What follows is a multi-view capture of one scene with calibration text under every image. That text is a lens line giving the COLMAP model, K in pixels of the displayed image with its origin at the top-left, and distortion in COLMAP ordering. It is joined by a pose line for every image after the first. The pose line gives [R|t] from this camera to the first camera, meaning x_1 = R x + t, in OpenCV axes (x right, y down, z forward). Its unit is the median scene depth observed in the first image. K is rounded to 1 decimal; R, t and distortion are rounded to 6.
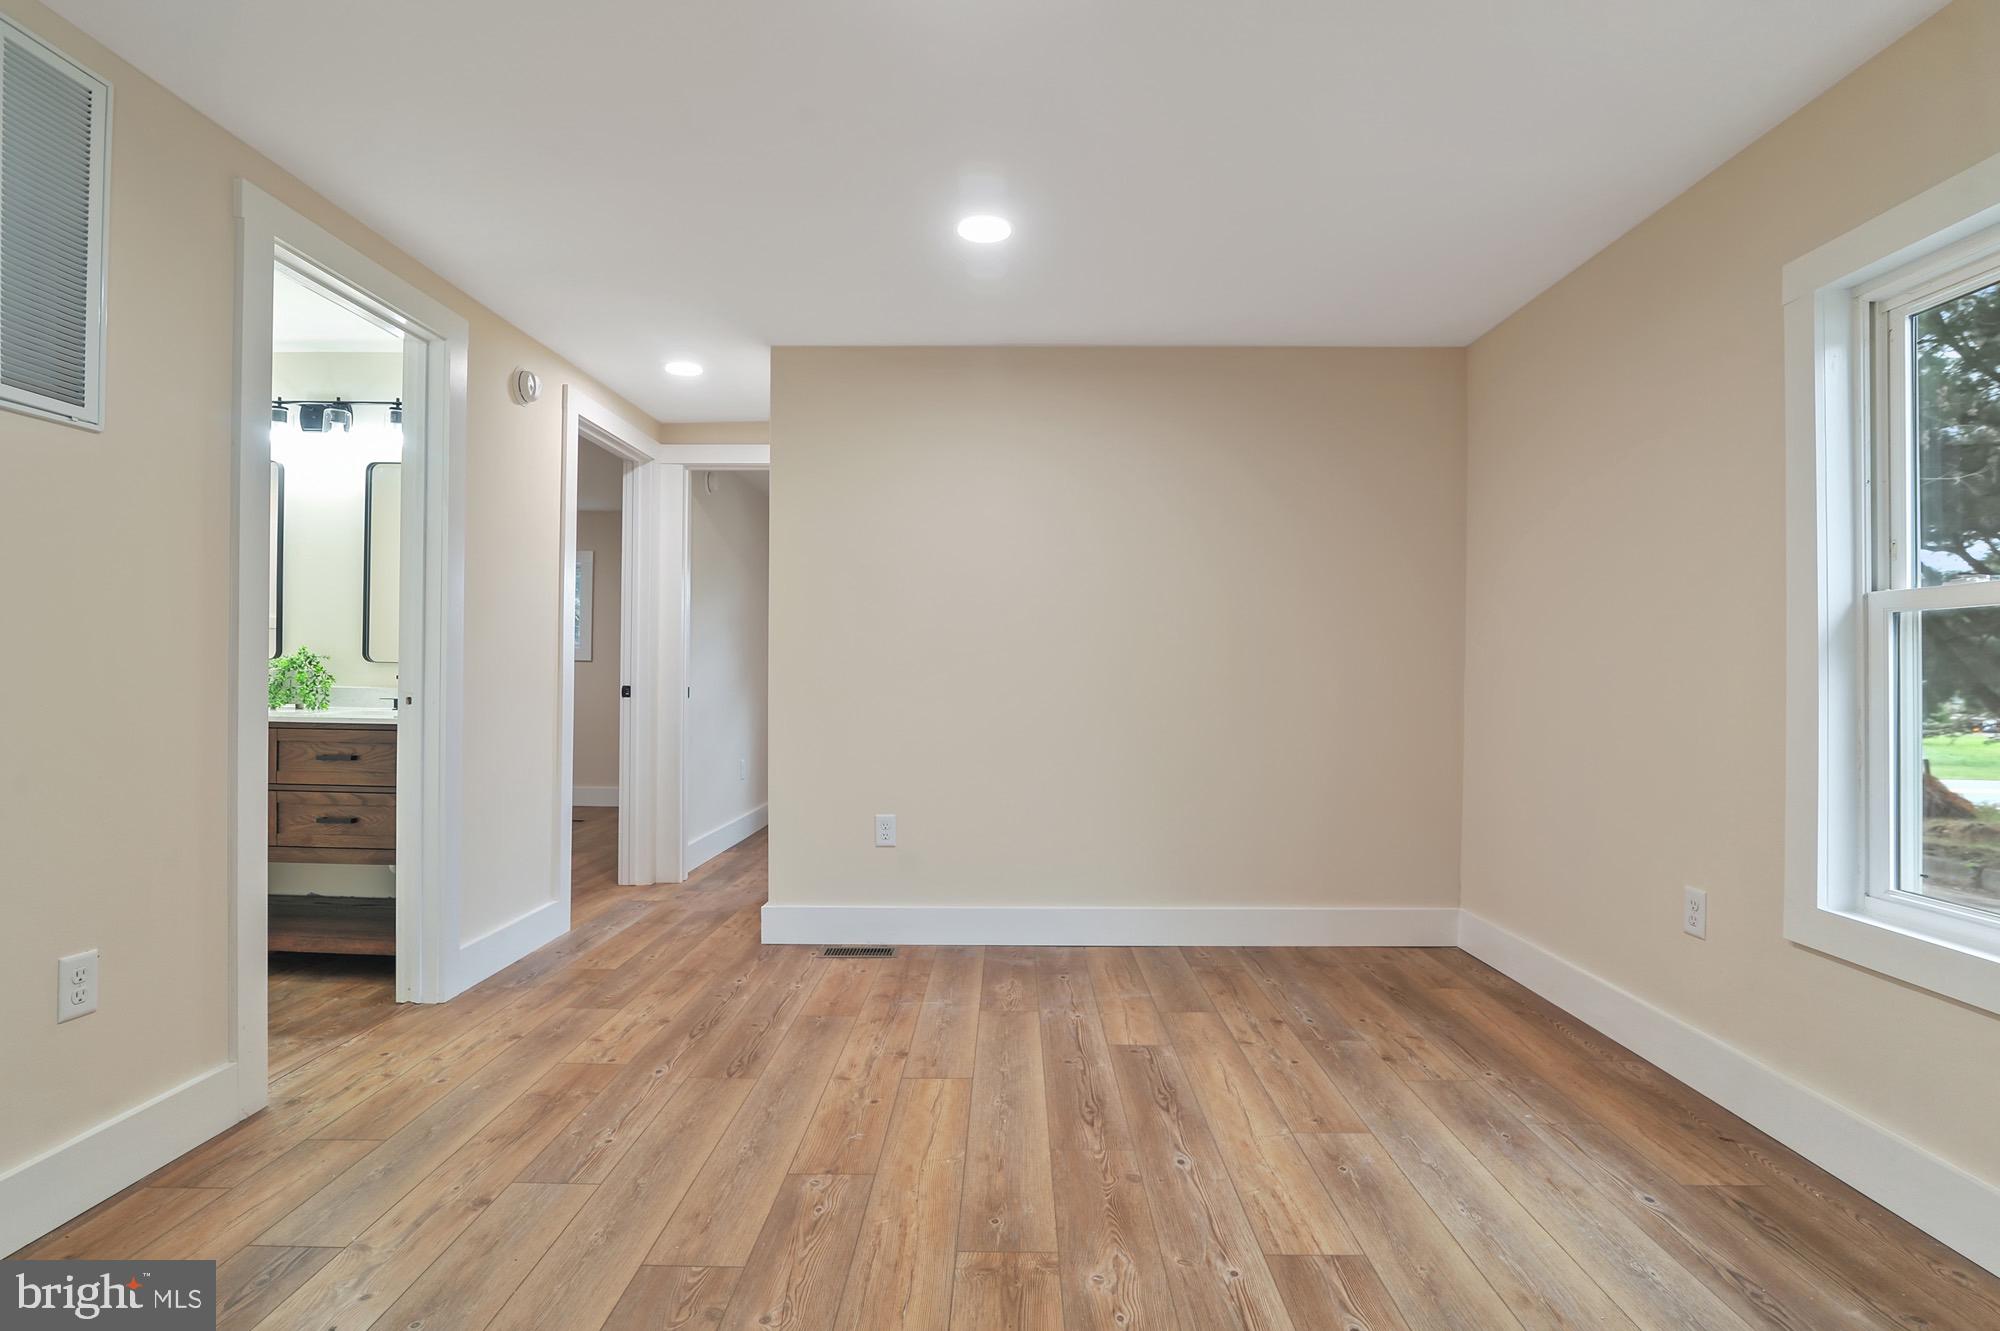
lens RADIAL K [[958.8, 0, 1000.0], [0, 958.8, 665.5], [0, 0, 1]] dist [-0.013428, 0.000100]
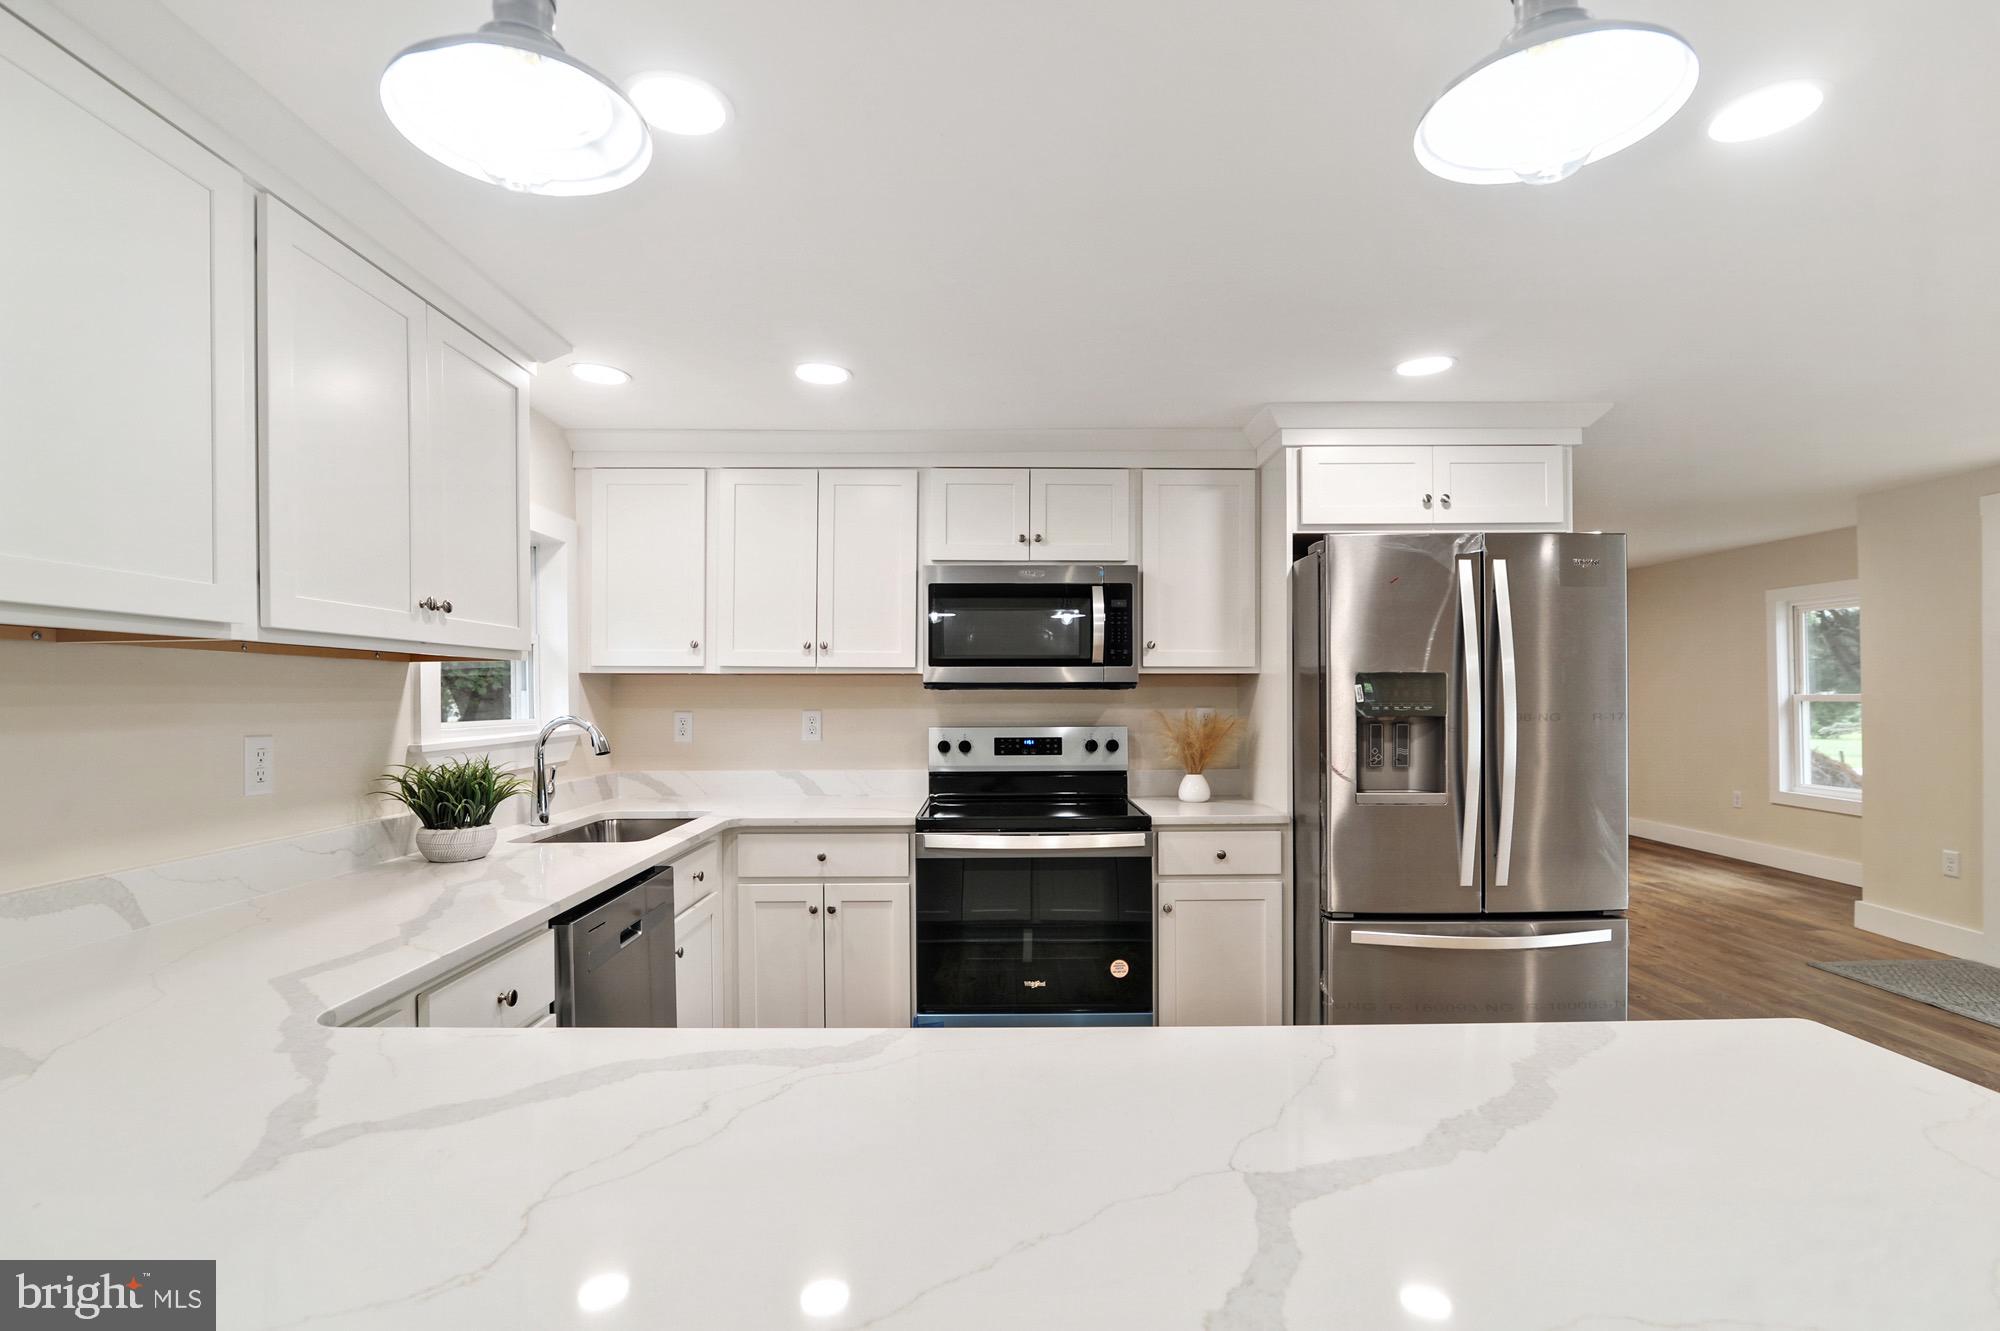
lens RADIAL K [[921.6, 0, 997.9], [0, 921.6, 693.0], [0, 0, 1]] dist [-0.020500, -0.000036]
pose [[0.999639, -0.019519, 0.018437, -1.438677], [0.019337, 0.999763, 0.009999, -0.131193], [-0.018628, -0.009639, 0.999780, -1.585198]]
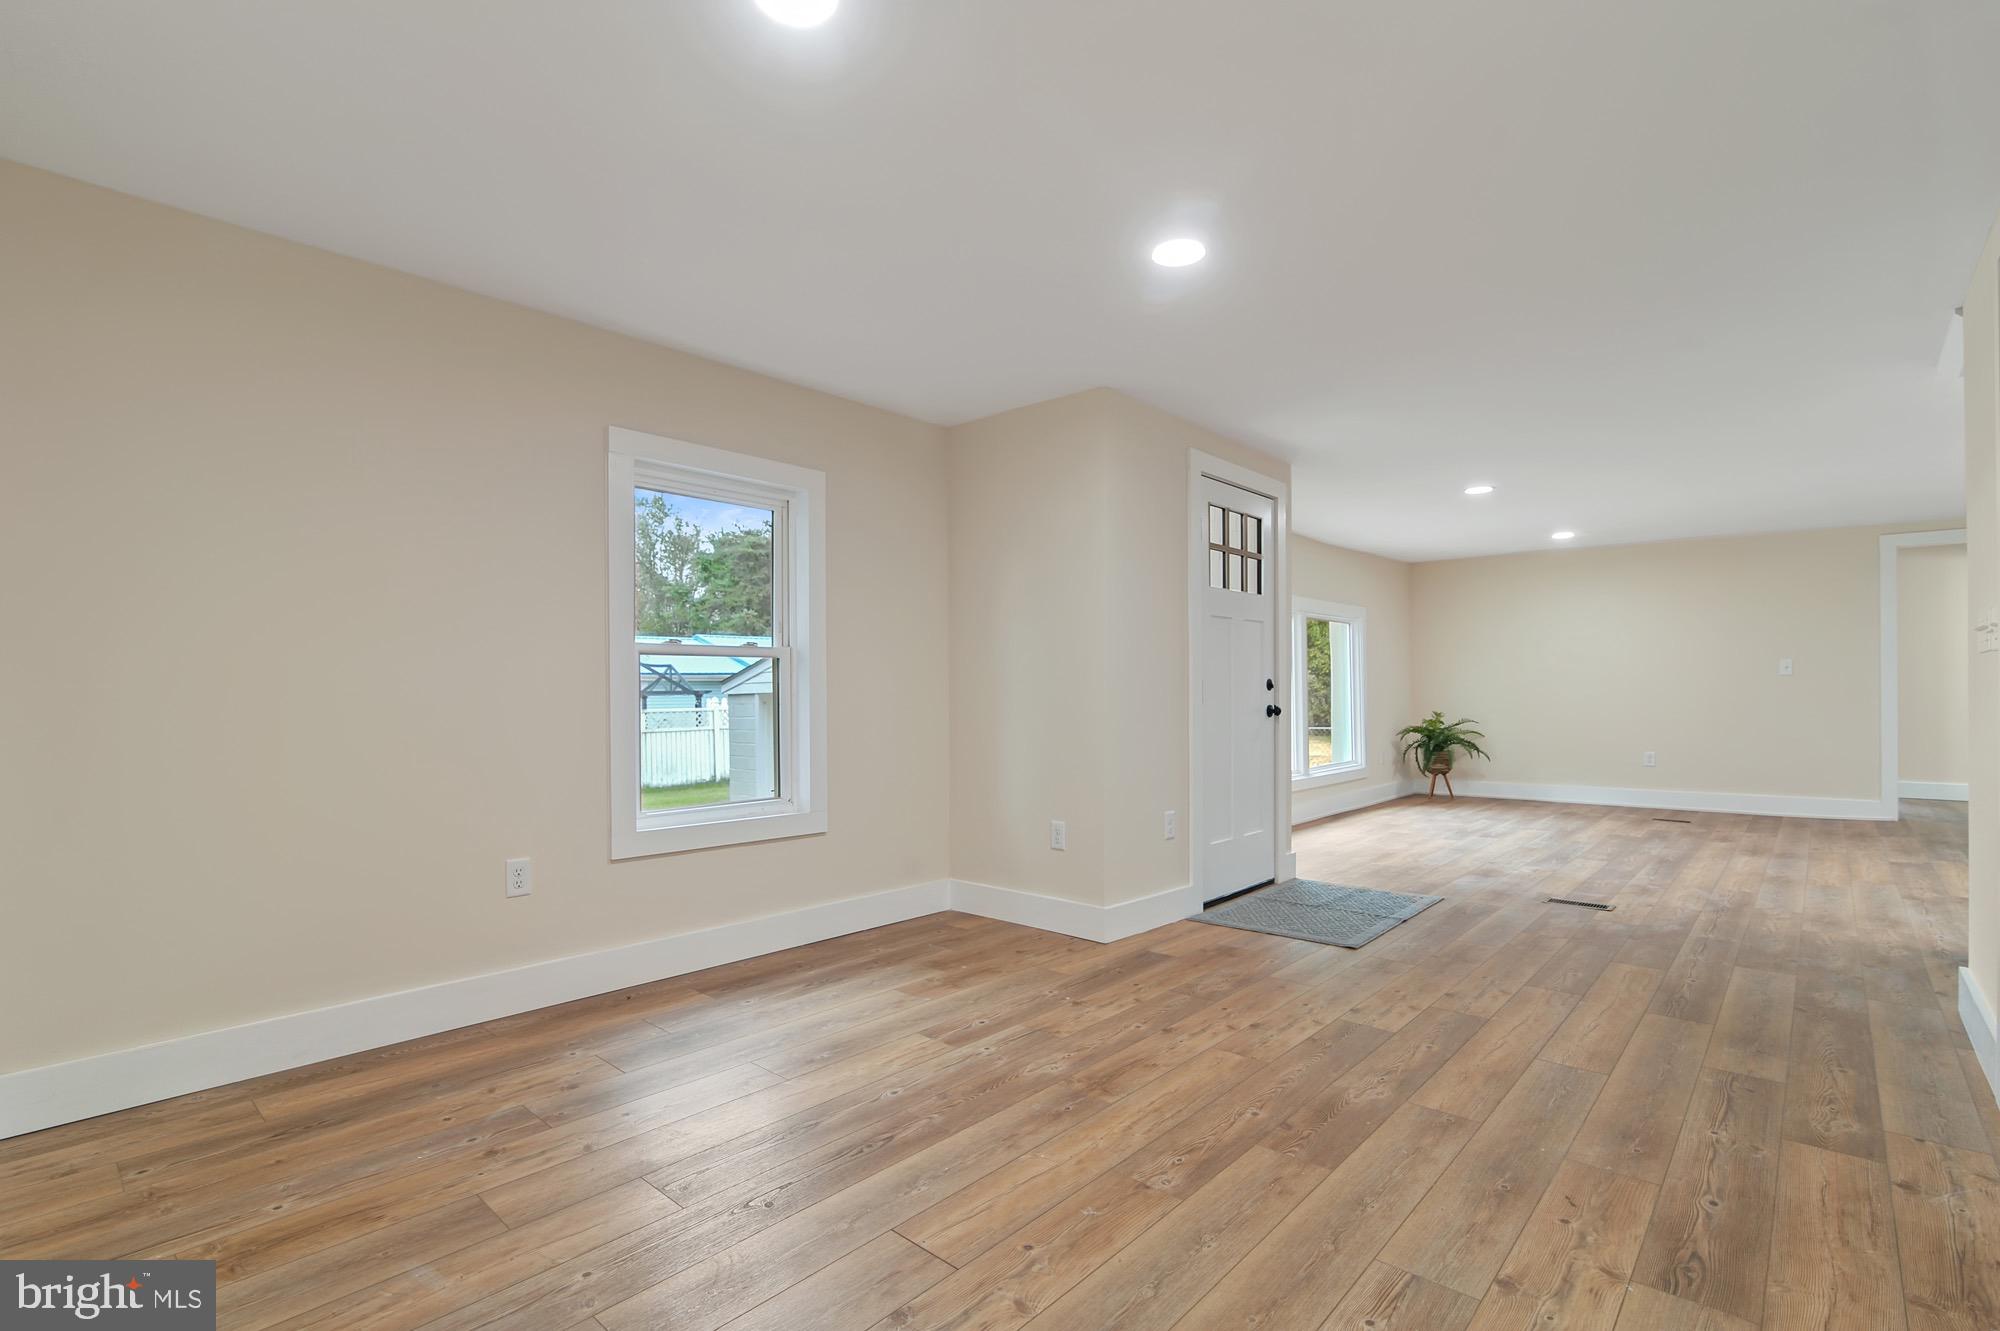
lens RADIAL K [[921.6, 0, 997.9], [0, 921.6, 693.0], [0, 0, 1]] dist [-0.020500, -0.000036]
pose [[-0.747384, -0.000739, 0.664391, -0.519105], [-0.003926, 0.999987, -0.003305, 0.008367], [-0.664380, -0.005079, -0.747377, 1.348449]]
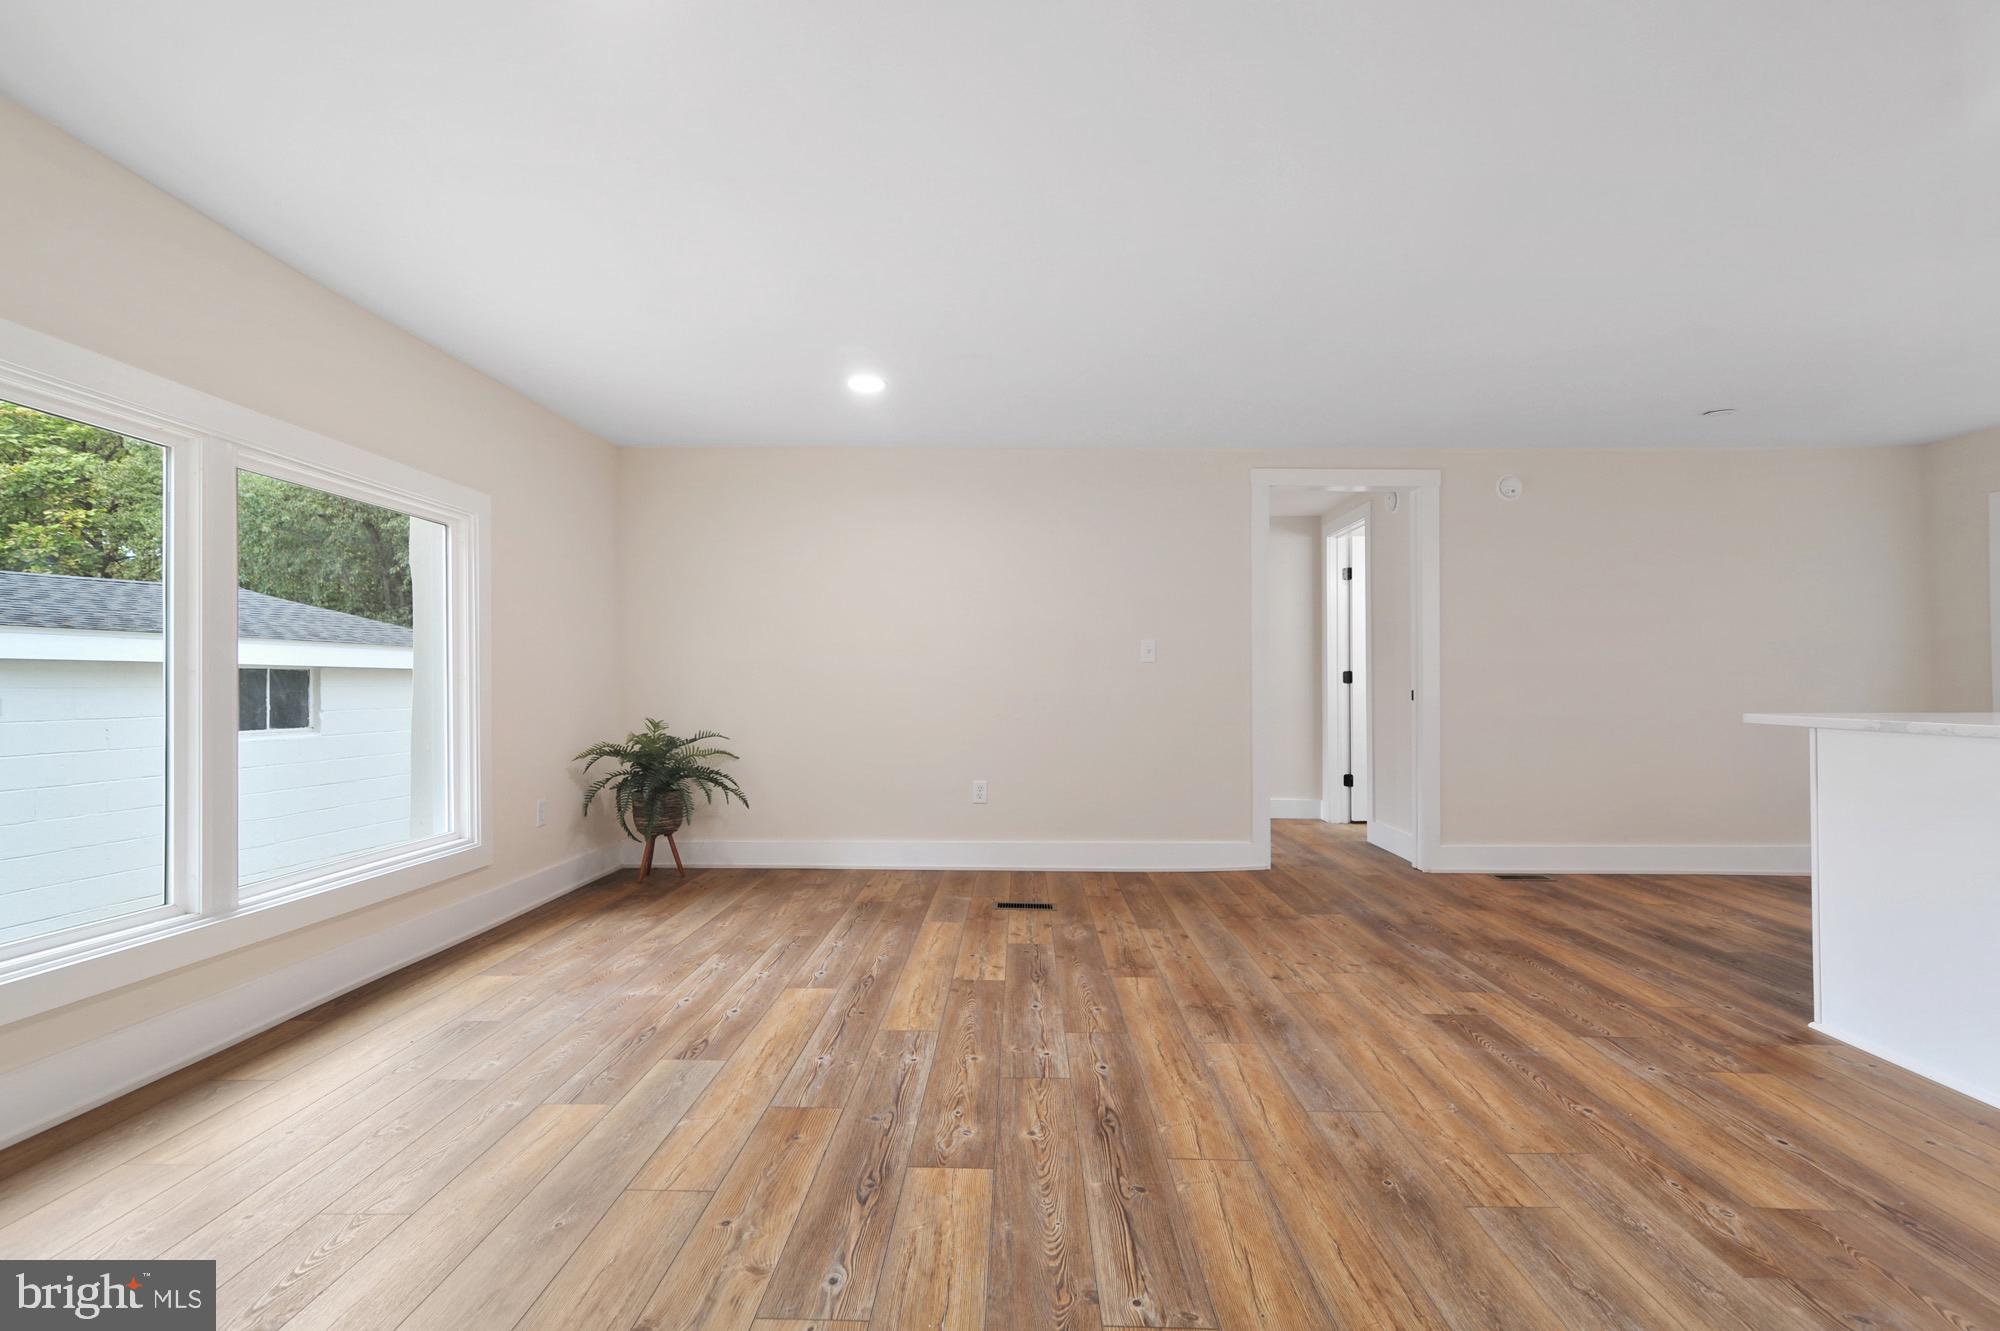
lens RADIAL K [[921.8, 0, 999.2], [0, 921.8, 683.2], [0, 0, 1]] dist [0.016891, -0.000247]
pose [[-0.999882, -0.009823, 0.011803, -0.192626], [-0.009997, 0.999842, -0.014719, 0.010576], [-0.011656, -0.014836, -0.999822, -0.384305]]
